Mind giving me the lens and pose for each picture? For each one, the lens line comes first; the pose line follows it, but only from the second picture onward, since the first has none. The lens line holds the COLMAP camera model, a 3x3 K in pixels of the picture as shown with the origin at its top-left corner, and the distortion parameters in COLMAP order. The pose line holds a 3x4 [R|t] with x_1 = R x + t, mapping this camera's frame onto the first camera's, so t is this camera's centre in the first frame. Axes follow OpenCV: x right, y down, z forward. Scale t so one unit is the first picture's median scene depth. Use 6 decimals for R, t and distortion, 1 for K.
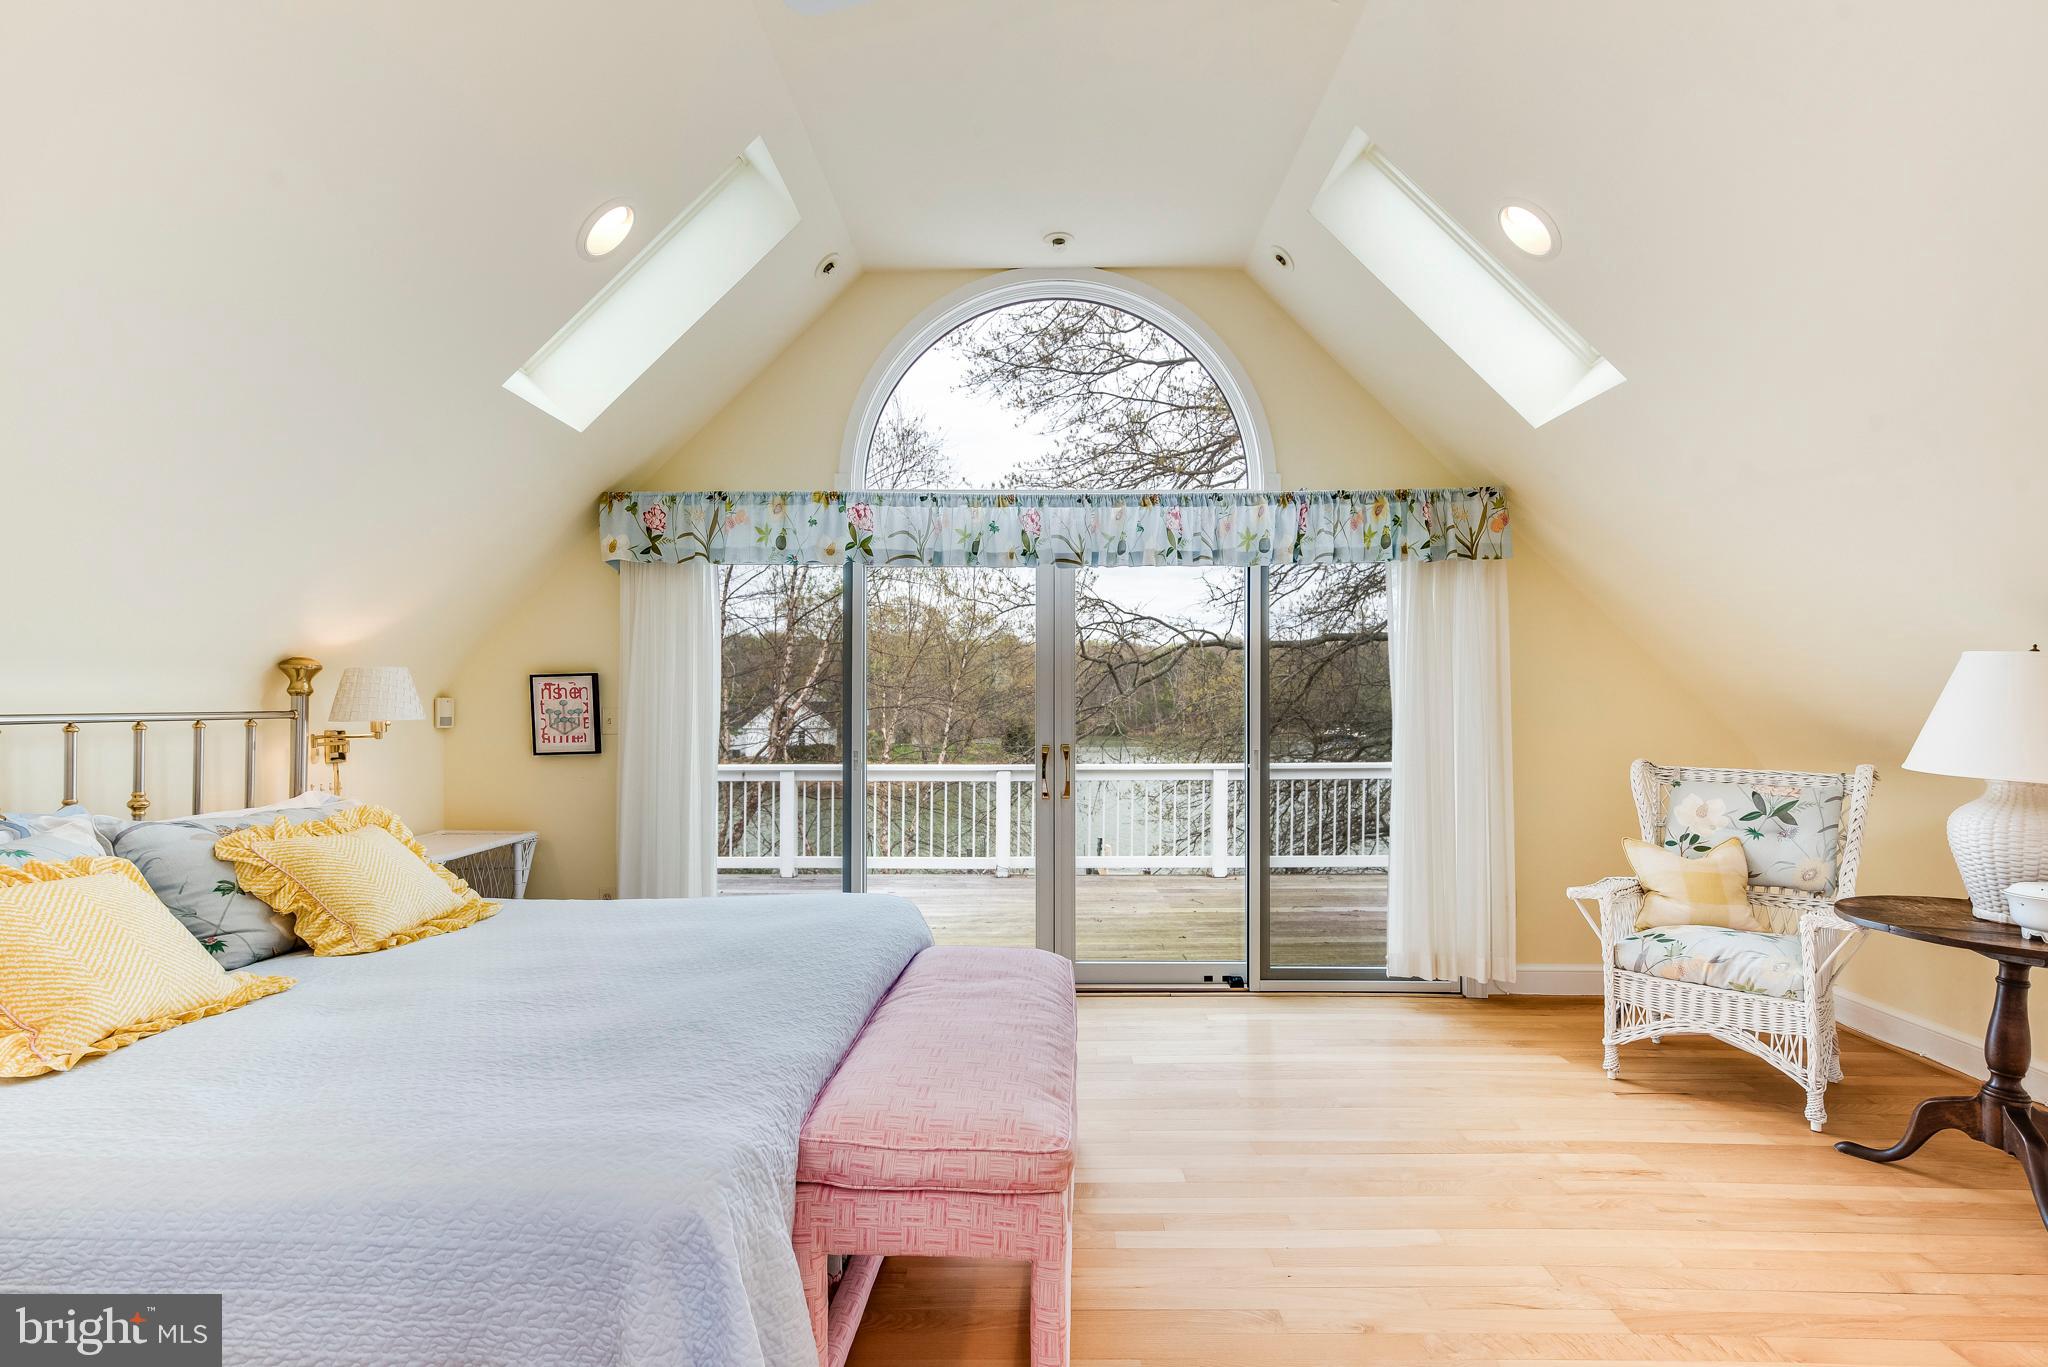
lens RADIAL K [[1011.0, 0, 1026.4], [0, 1011.0, 700.0], [0, 0, 1]] dist [-0.000464, -0.000289]
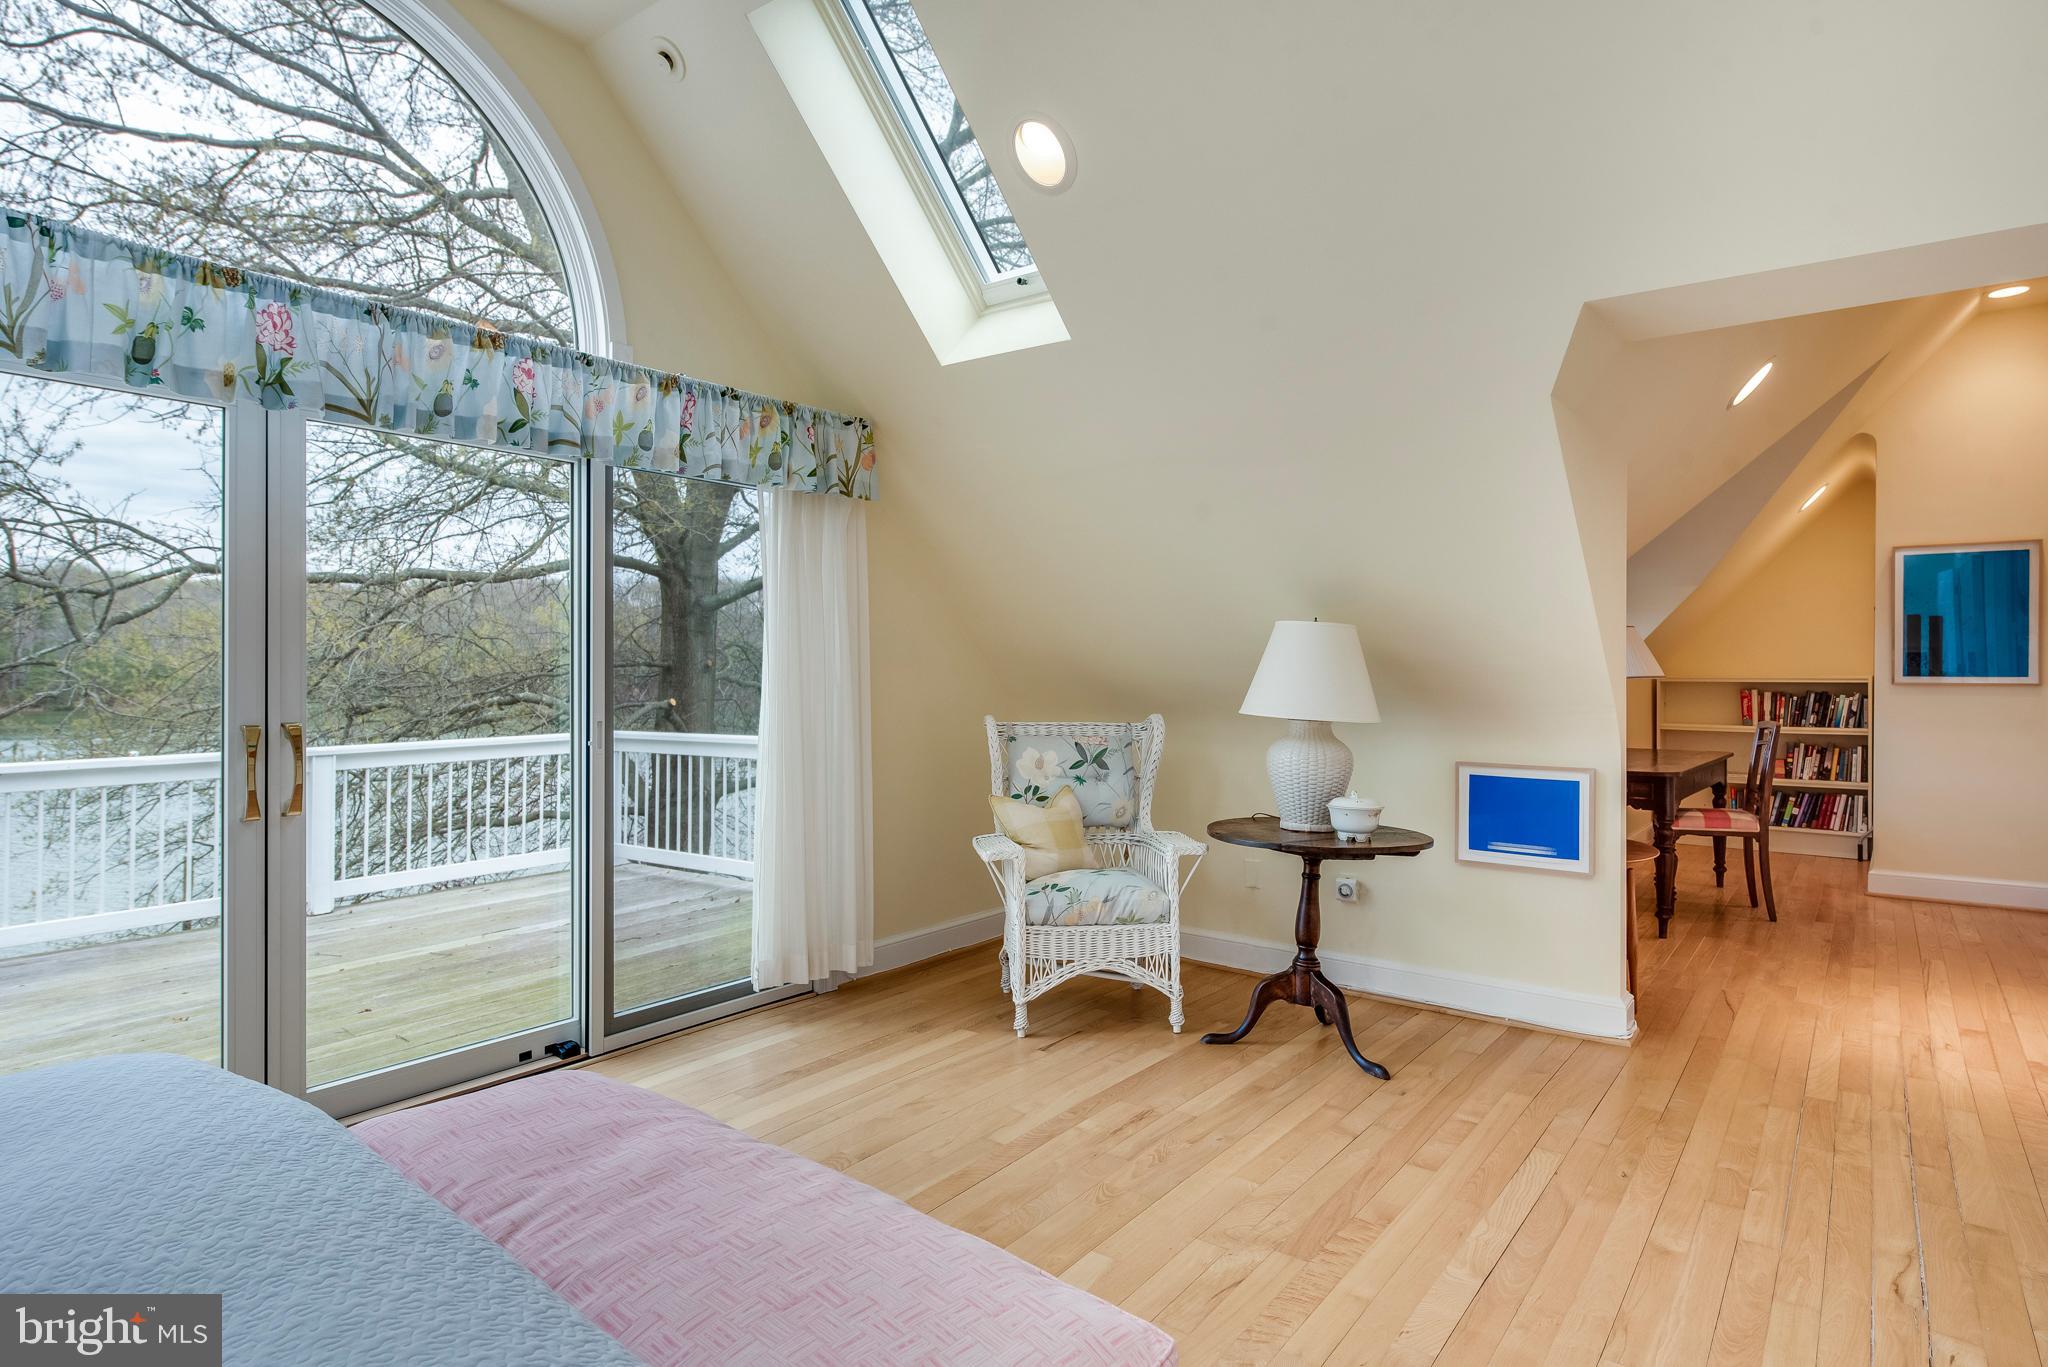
lens RADIAL K [[1122.4, 0, 1023.5], [0, 1122.4, 670.6], [0, 0, 1]] dist [0.005665, -0.001422]
pose [[0.573675, 0.002466, 0.819080, -0.317685], [-0.007370, 0.999971, 0.002151, 0.011189], [-0.819050, -0.007271, 0.573676, 0.357664]]
